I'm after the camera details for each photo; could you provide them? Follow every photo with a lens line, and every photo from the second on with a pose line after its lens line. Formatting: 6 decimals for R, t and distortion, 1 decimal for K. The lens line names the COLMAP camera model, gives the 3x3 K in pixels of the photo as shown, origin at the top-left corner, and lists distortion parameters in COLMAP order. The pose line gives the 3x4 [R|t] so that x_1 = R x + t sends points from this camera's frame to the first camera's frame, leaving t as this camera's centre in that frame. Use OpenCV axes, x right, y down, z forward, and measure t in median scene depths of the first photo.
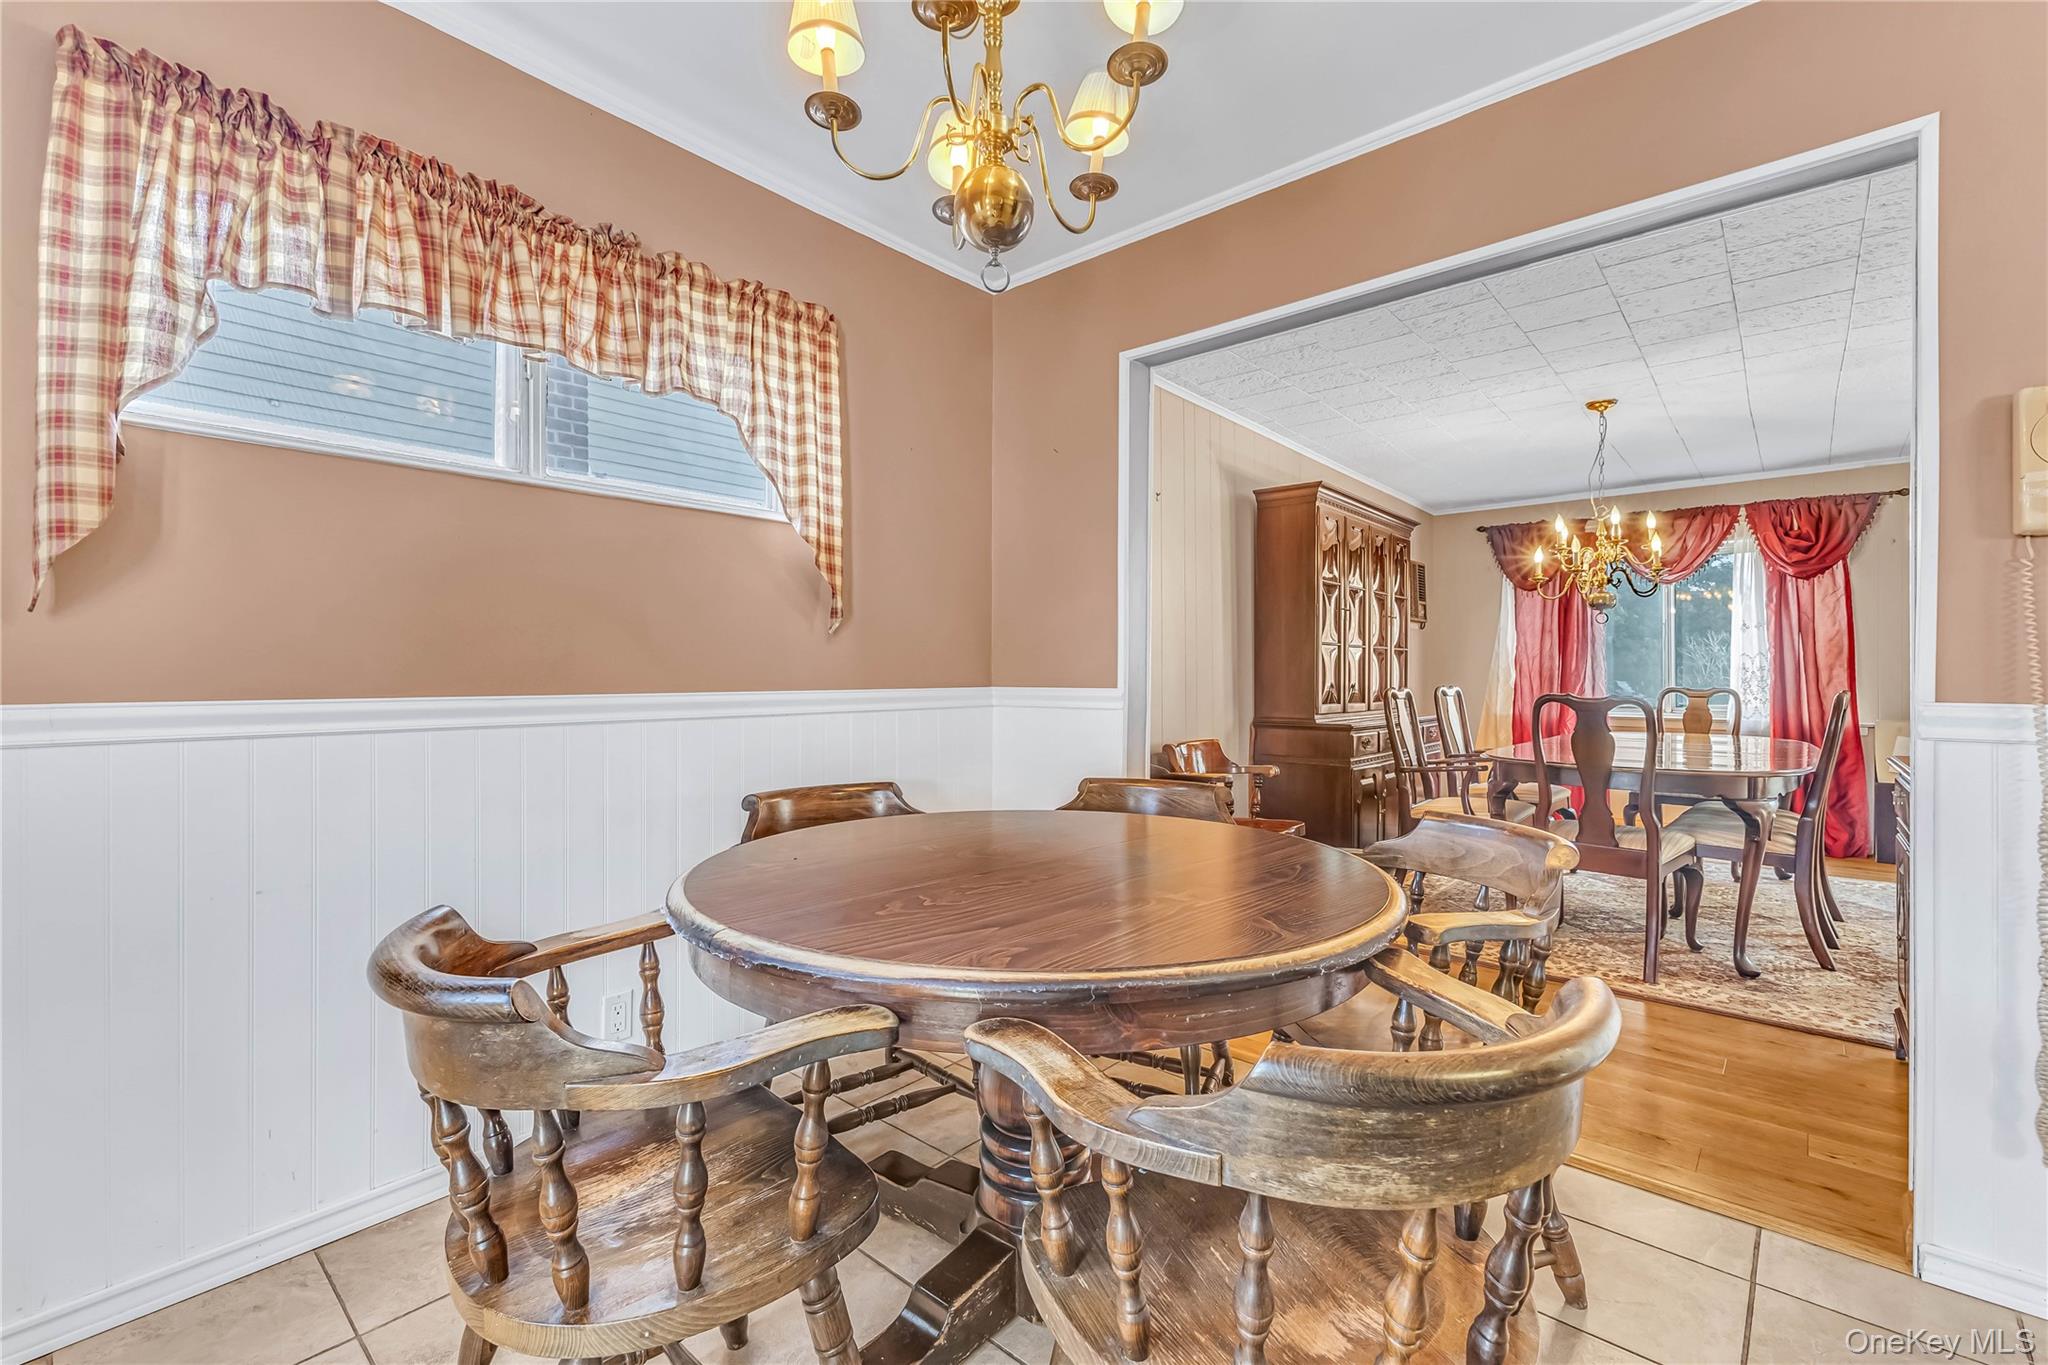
lens RADIAL K [[878.1, 0, 1017.1], [0, 878.1, 671.3], [0, 0, 1]] dist [0.013479, -0.007880]
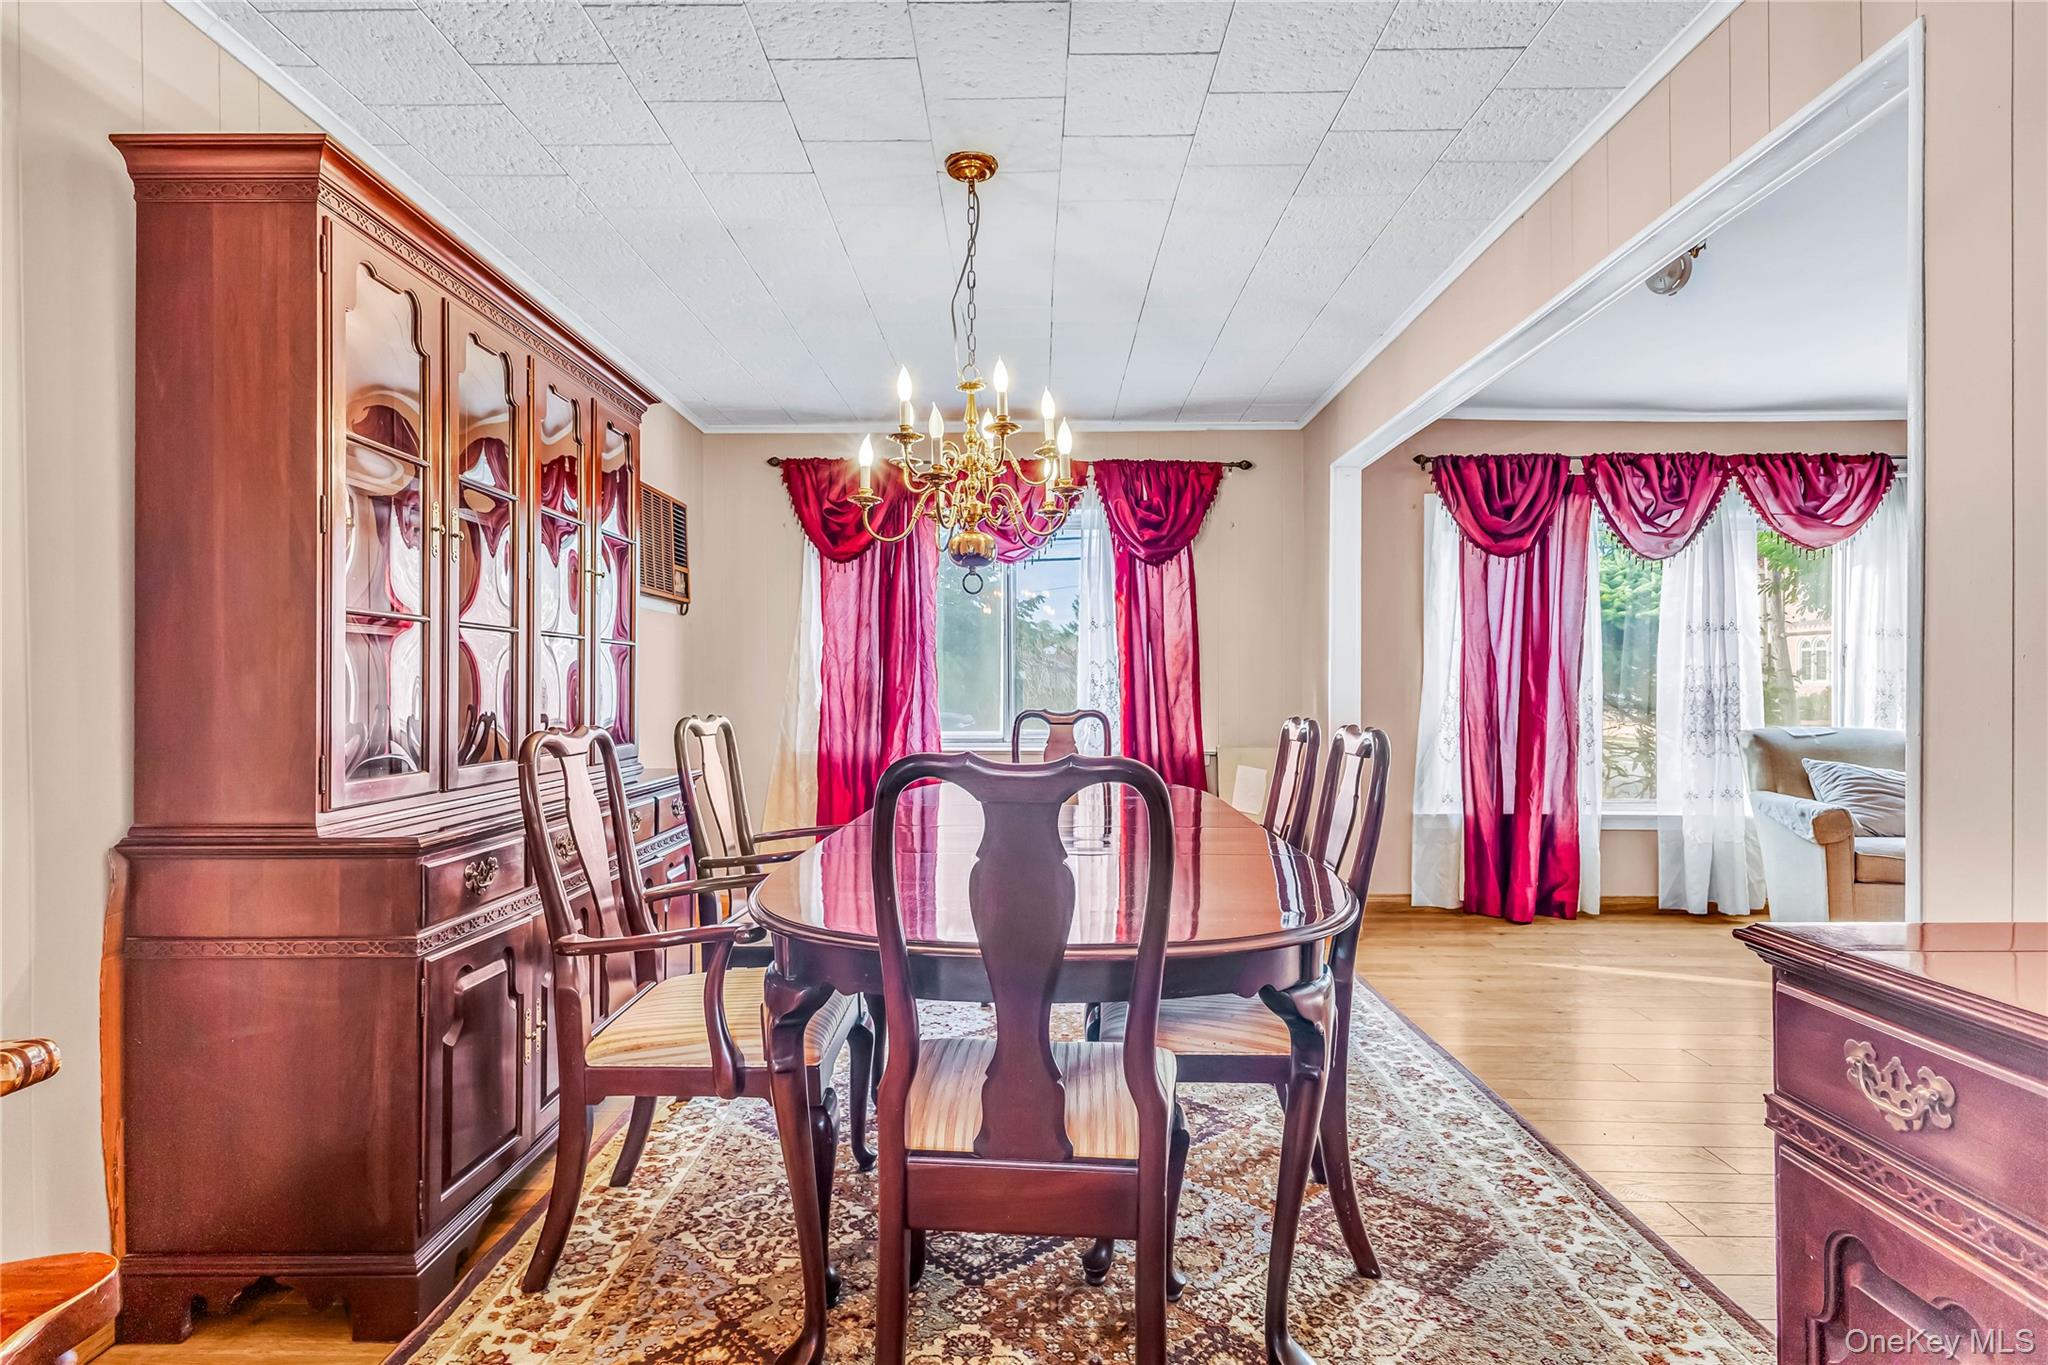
lens RADIAL K [[1024.7, 0, 1024.0], [0, 1024.7, 682.5], [0, 0, 1]] dist [0.018041, -0.011075]
pose [[0.756796, 0.000941, 0.653651, 0.223173], [0.001243, 0.999995, -0.002878, 0.000275], [-0.653650, 0.002991, 0.756791, 0.400429]]
